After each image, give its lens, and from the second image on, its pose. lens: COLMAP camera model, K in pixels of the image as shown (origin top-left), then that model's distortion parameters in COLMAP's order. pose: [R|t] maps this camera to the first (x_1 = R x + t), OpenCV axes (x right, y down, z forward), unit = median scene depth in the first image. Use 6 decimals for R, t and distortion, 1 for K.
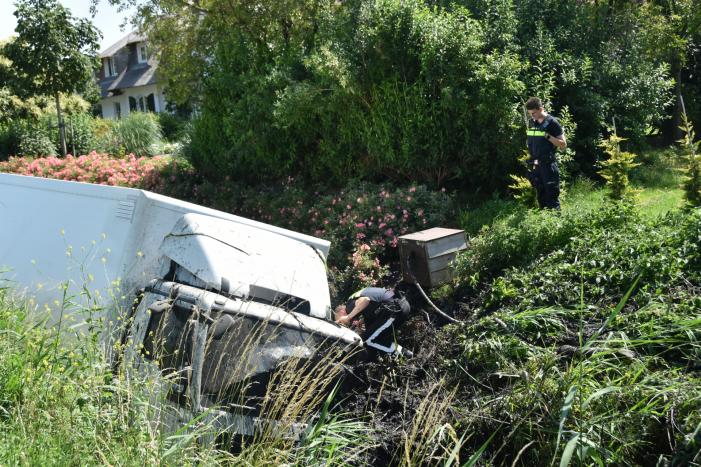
lens RADIAL K [[1076.9, 0, 360.2], [0, 1076.9, 243.5], [0, 0, 1]] dist [-0.029720, 0.000000]
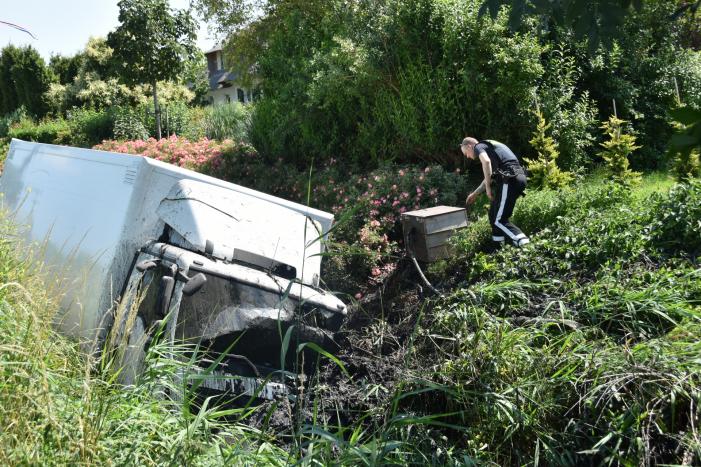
lens RADIAL K [[1076.9, 0, 361.4], [0, 1076.9, 237.8], [0, 0, 1]] dist [-0.029720, 0.000000]
pose [[0.991278, 0.036058, -0.126762, 0.145713], [-0.037048, 0.999299, -0.005461, 0.027840], [0.126476, 0.010110, 0.991918, -0.022501]]
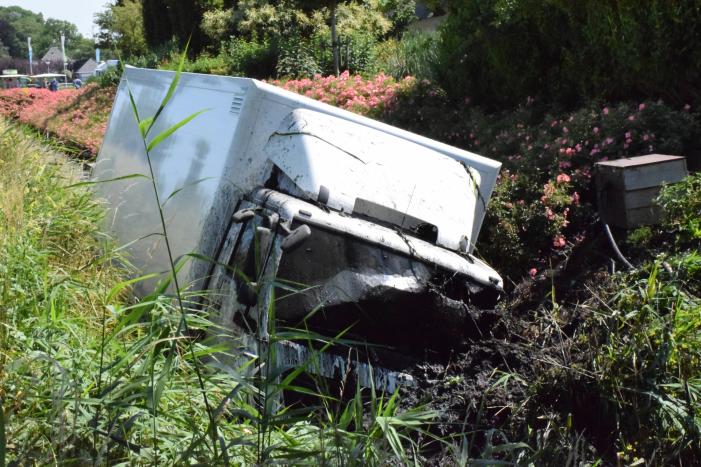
lens RADIAL K [[1420.1, 0, 352.5], [0, 1420.1, 238.5], [0, 0, 1]] dist [0.474740, 0.000000]
pose [[0.944744, 0.071552, -0.319904, 0.231108], [-0.071132, 0.997382, 0.013011, 0.052830], [0.319998, 0.010463, 0.947361, -0.020582]]
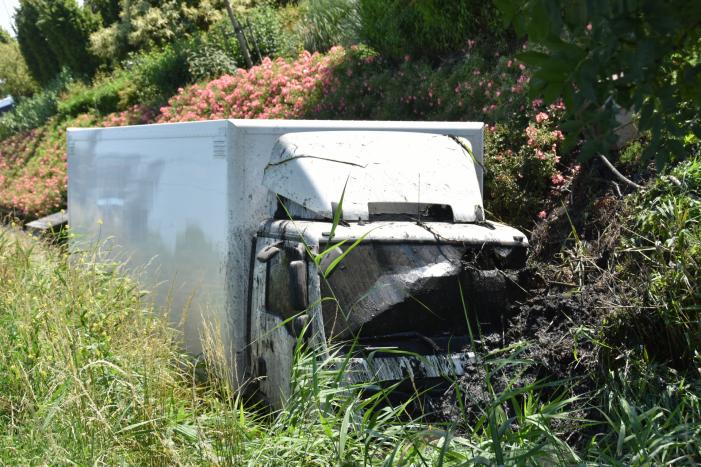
lens RADIAL K [[1518.7, 0, 387.8], [0, 1518.7, 264.6], [0, 0, 1]] dist [0.002355, 0.000000]
pose [[0.942488, -0.206994, -0.262430, 0.200085], [0.232630, 0.970018, 0.070352, 0.005404], [0.239999, -0.127355, 0.962383, -0.123089]]
